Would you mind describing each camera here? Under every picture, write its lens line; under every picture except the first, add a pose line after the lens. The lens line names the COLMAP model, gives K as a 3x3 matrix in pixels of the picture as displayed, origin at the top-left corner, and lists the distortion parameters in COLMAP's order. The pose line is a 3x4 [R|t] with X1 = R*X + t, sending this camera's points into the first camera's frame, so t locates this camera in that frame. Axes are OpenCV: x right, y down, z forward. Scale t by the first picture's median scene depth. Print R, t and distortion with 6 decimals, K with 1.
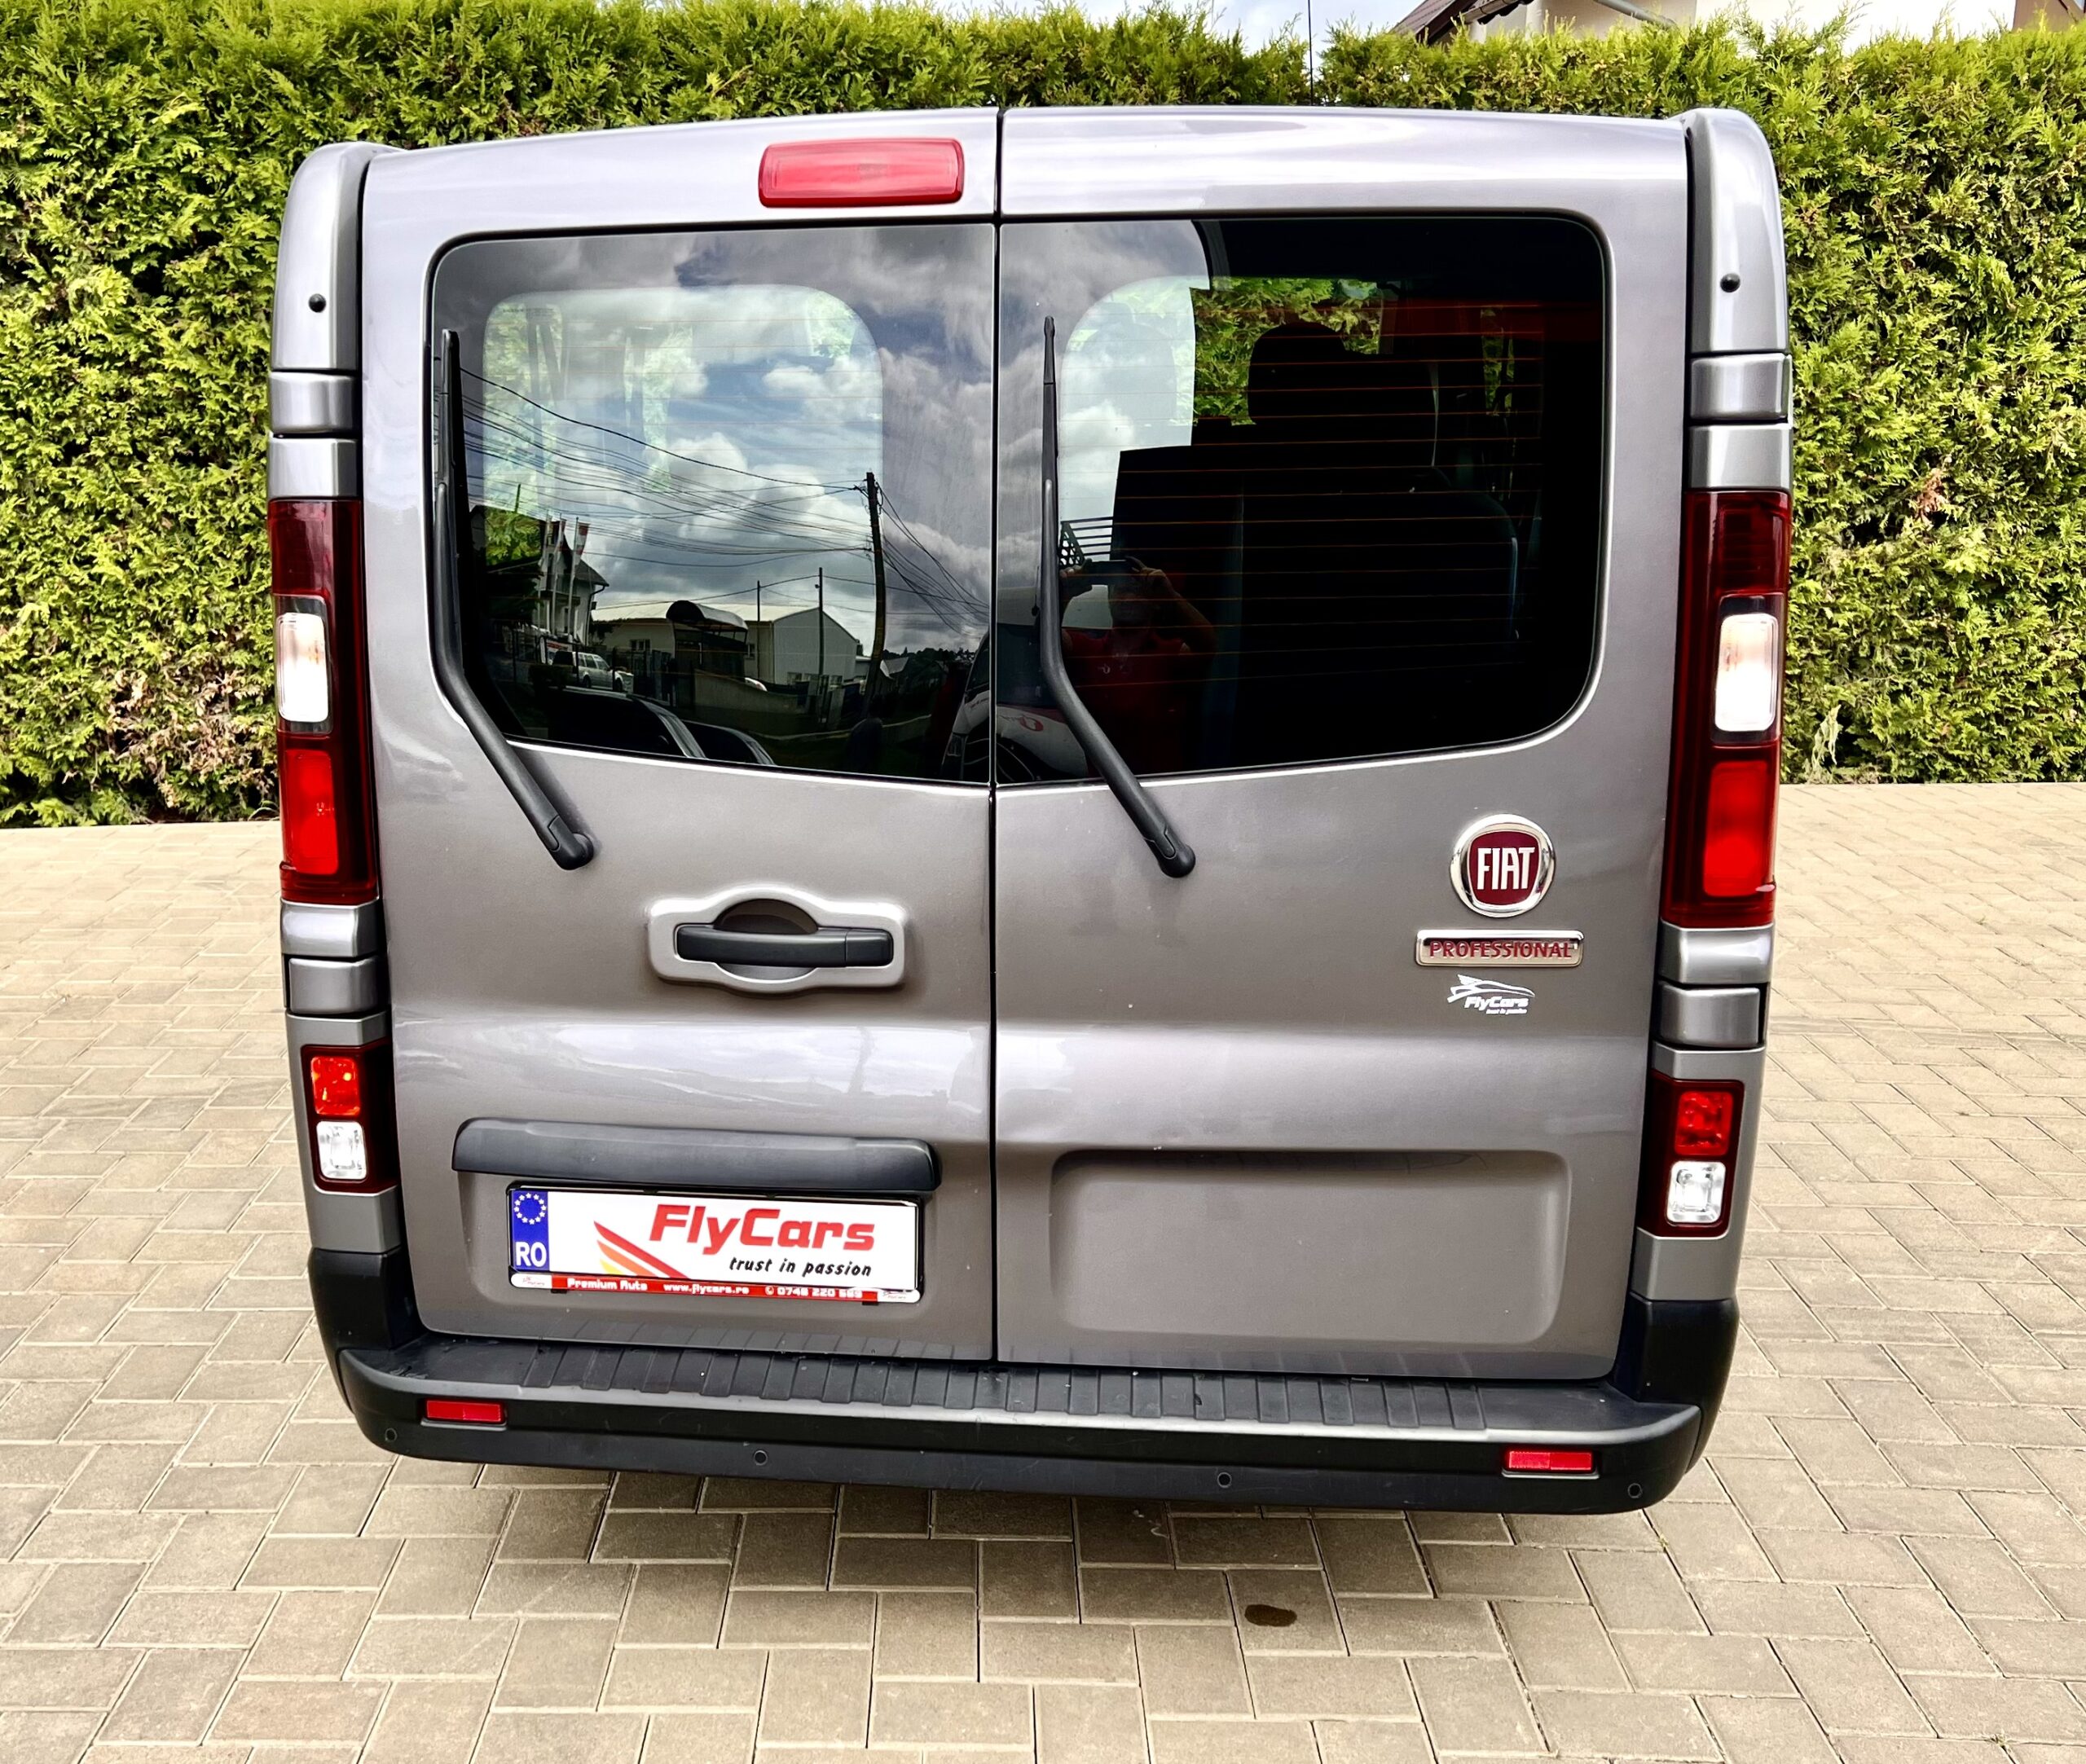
lens RADIAL K [[2235.7, 0, 911.8], [0, 2235.7, 918.6], [0, 0, 1]] dist [0.043401, 0.000000]
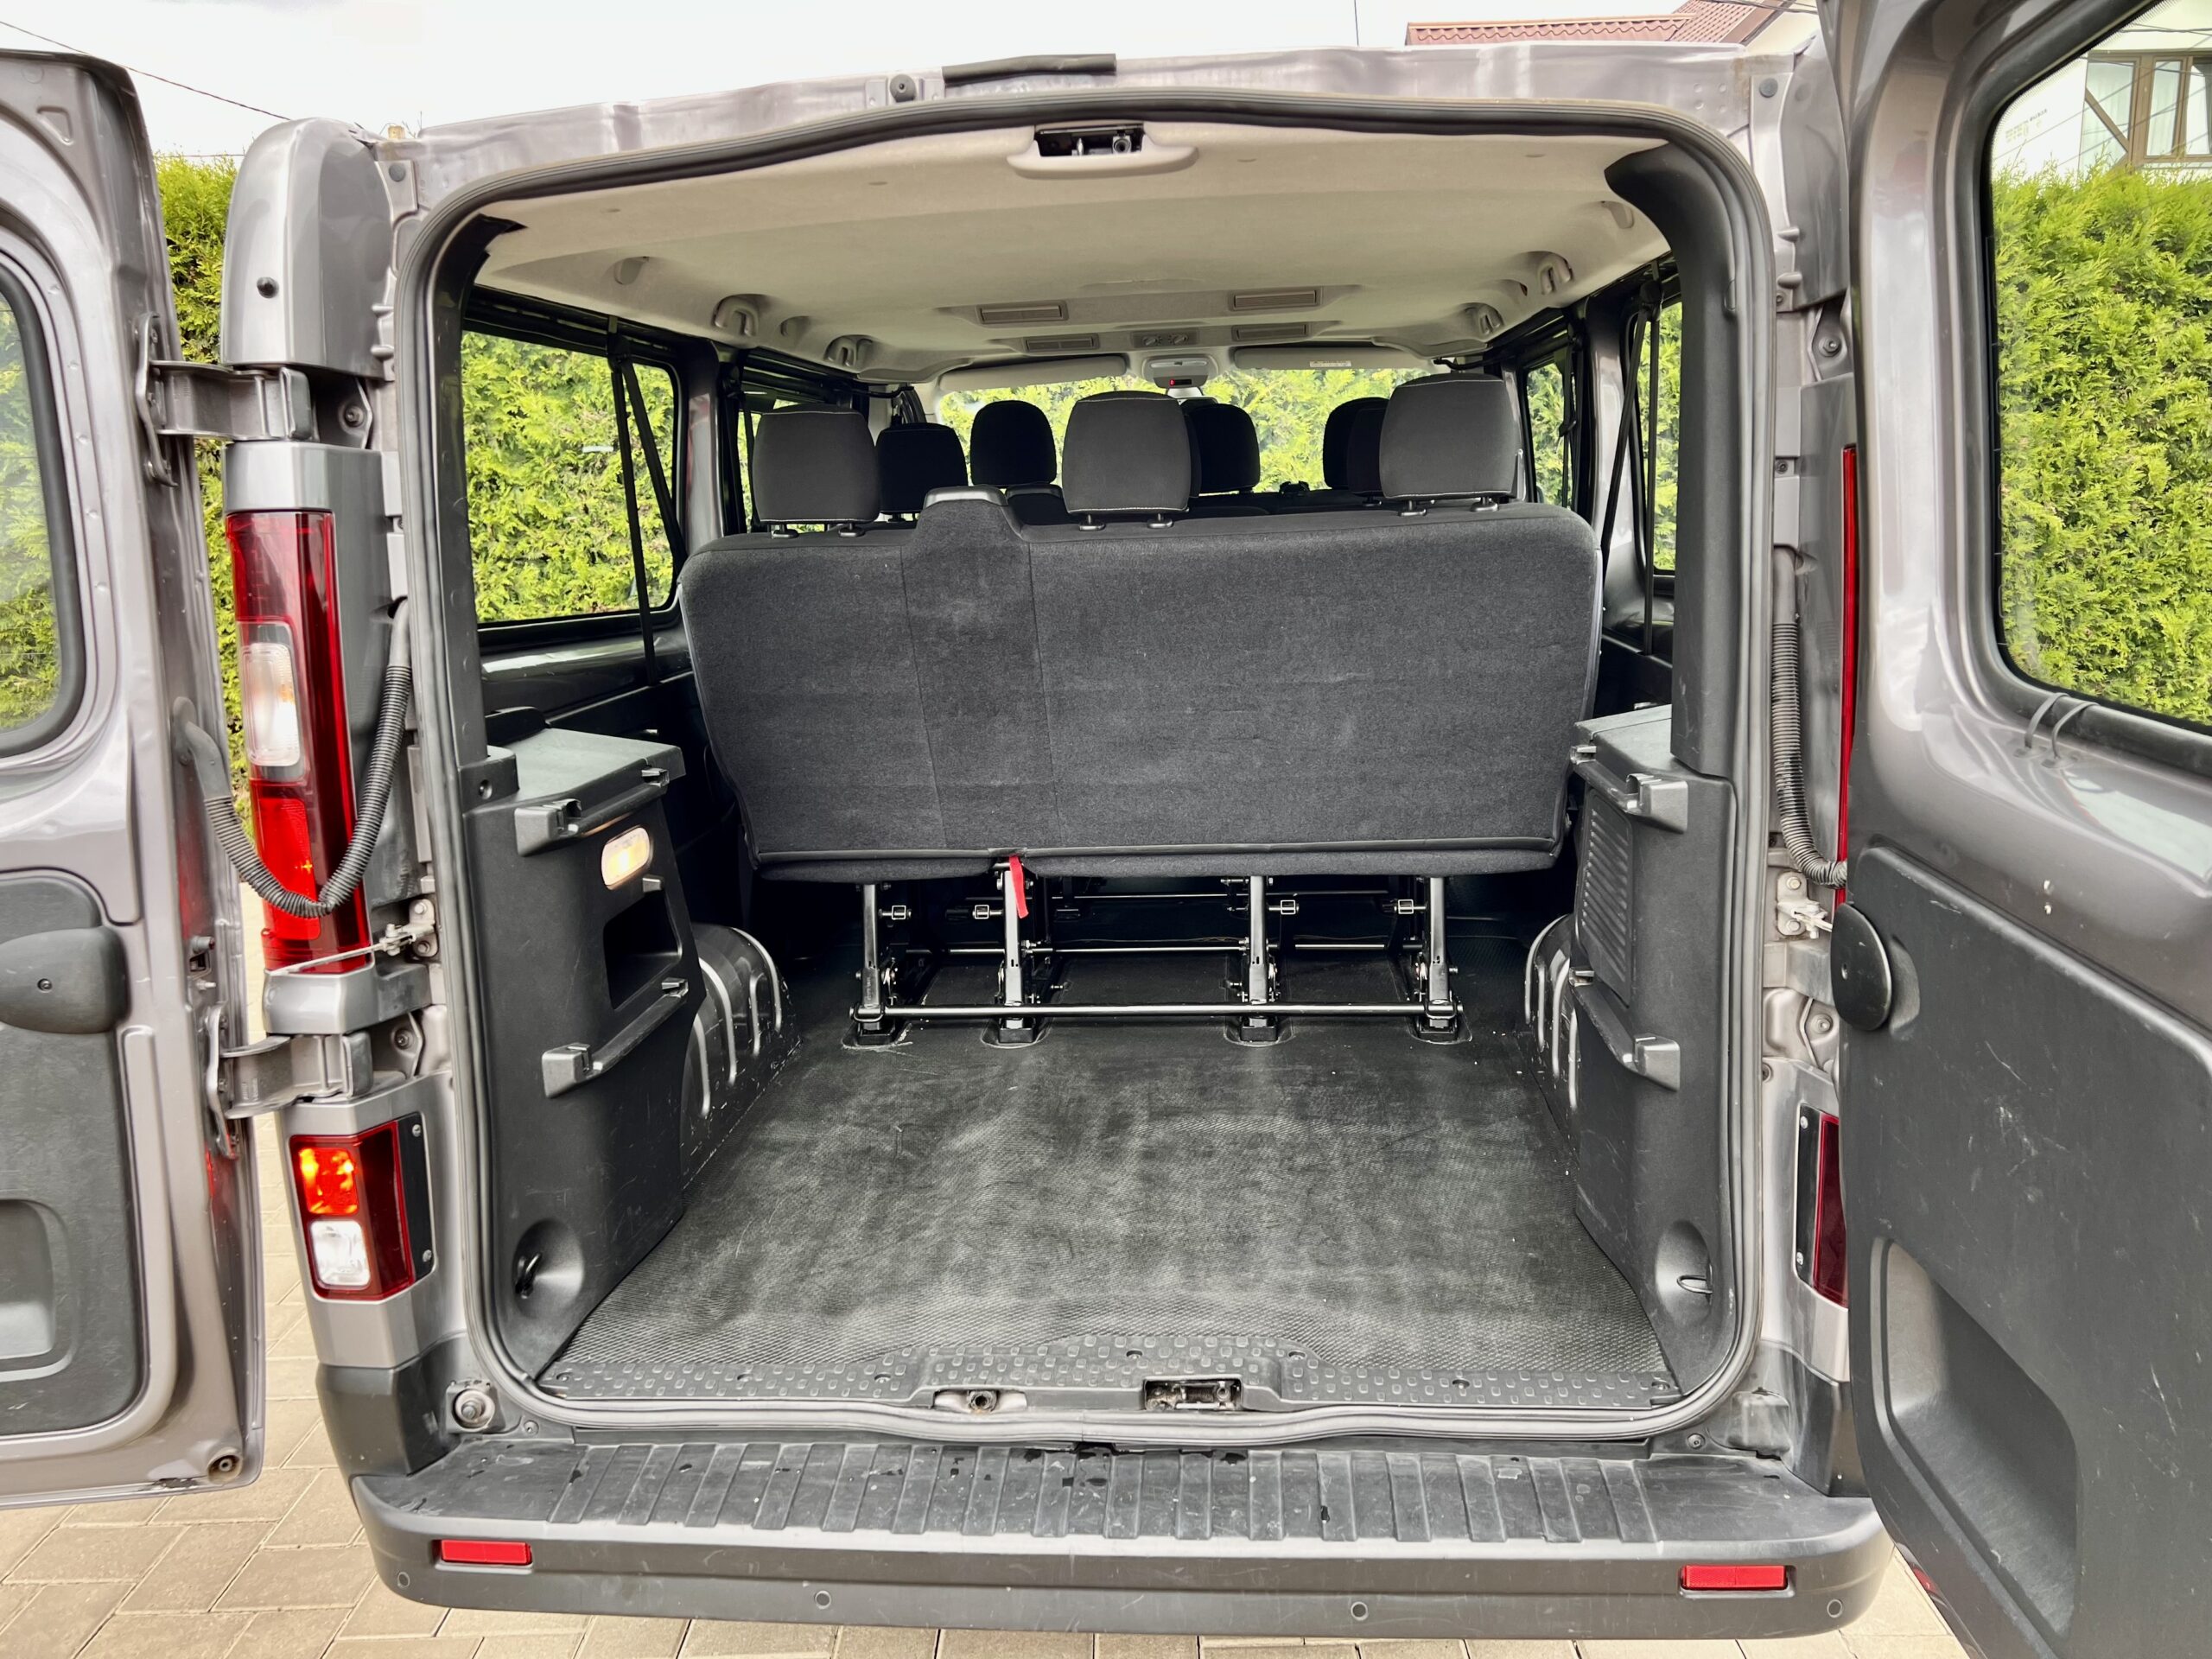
lens RADIAL K [[1591.1, 0, 1116.3], [0, 1591.1, 821.8], [0, 0, 1]] dist [0.039143, -0.017367]
pose [[0.999309, -0.032514, 0.018017, 0.036111], [0.033475, 0.997876, -0.055886, -0.016489], [-0.016161, 0.056450, 0.998275, 0.297740]]
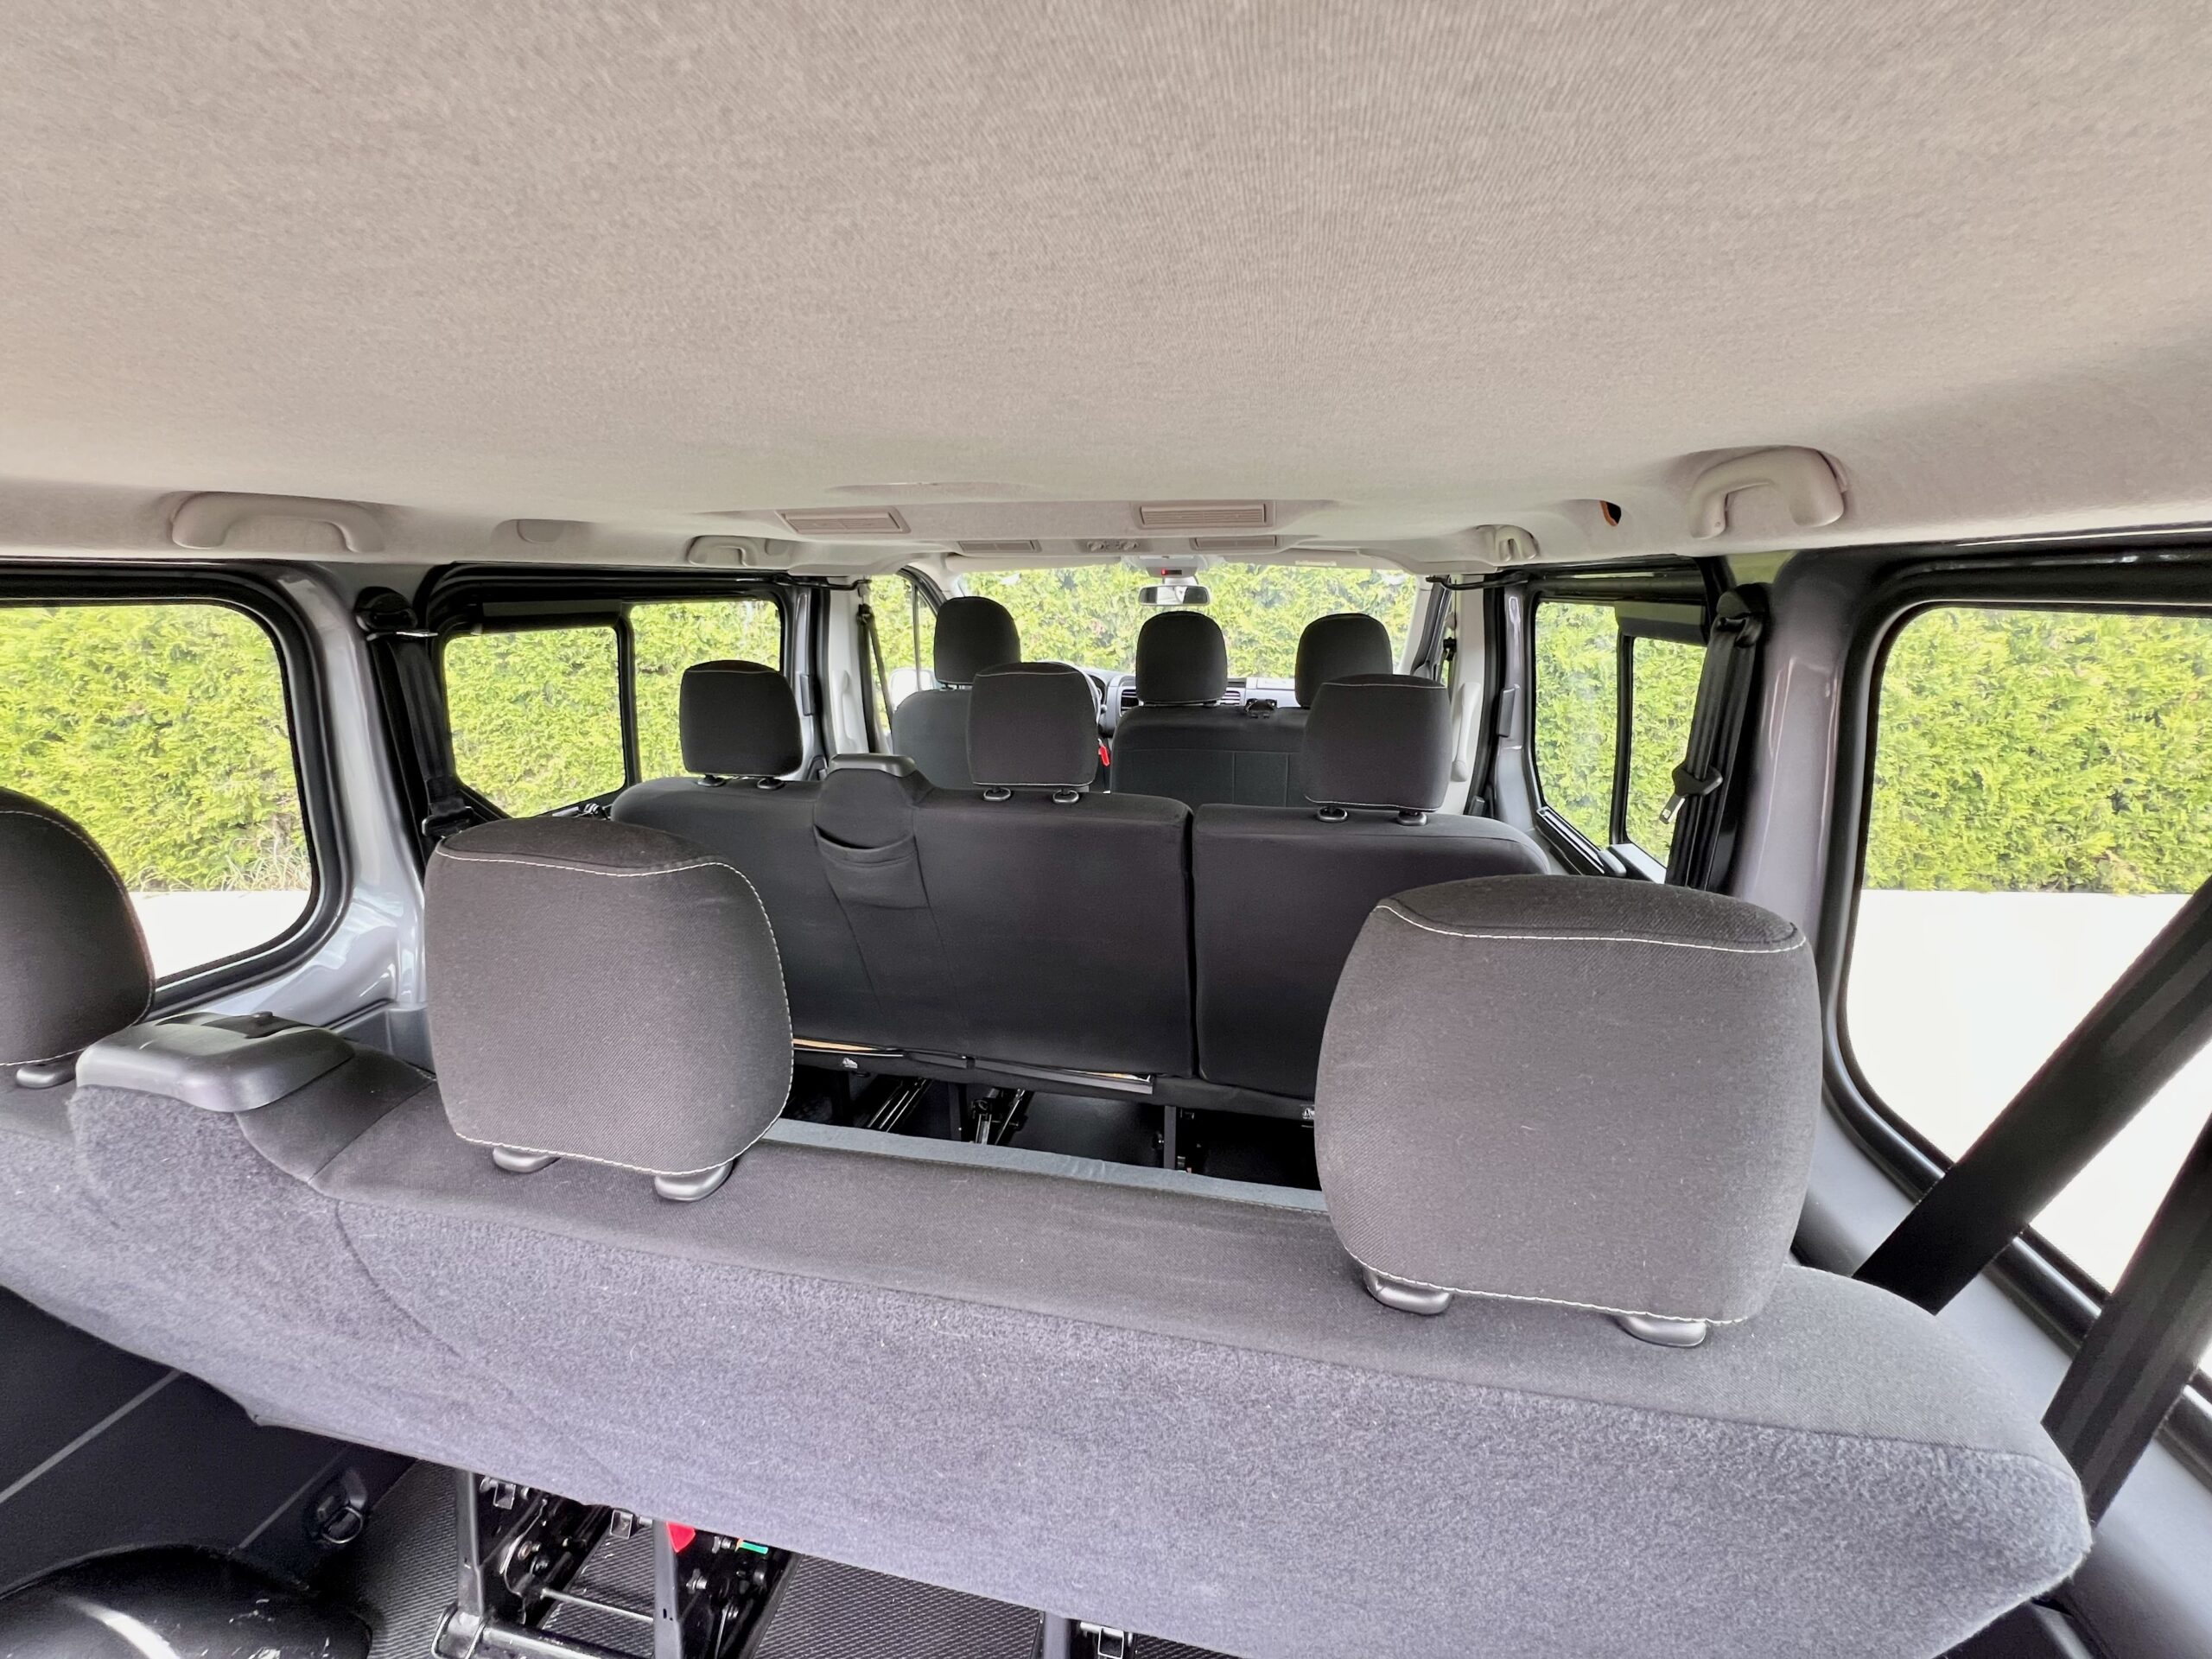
lens RADIAL K [[872.4, 0, 1123.3], [0, 872.4, 825.1], [0, 0, 1]] dist [0.009538, 0.001266]
pose [[0.997108, 0.030084, -0.069788, 0.128853], [-0.029979, 0.999547, 0.002545, -0.204033], [0.069833, -0.000445, 0.997559, 0.760465]]
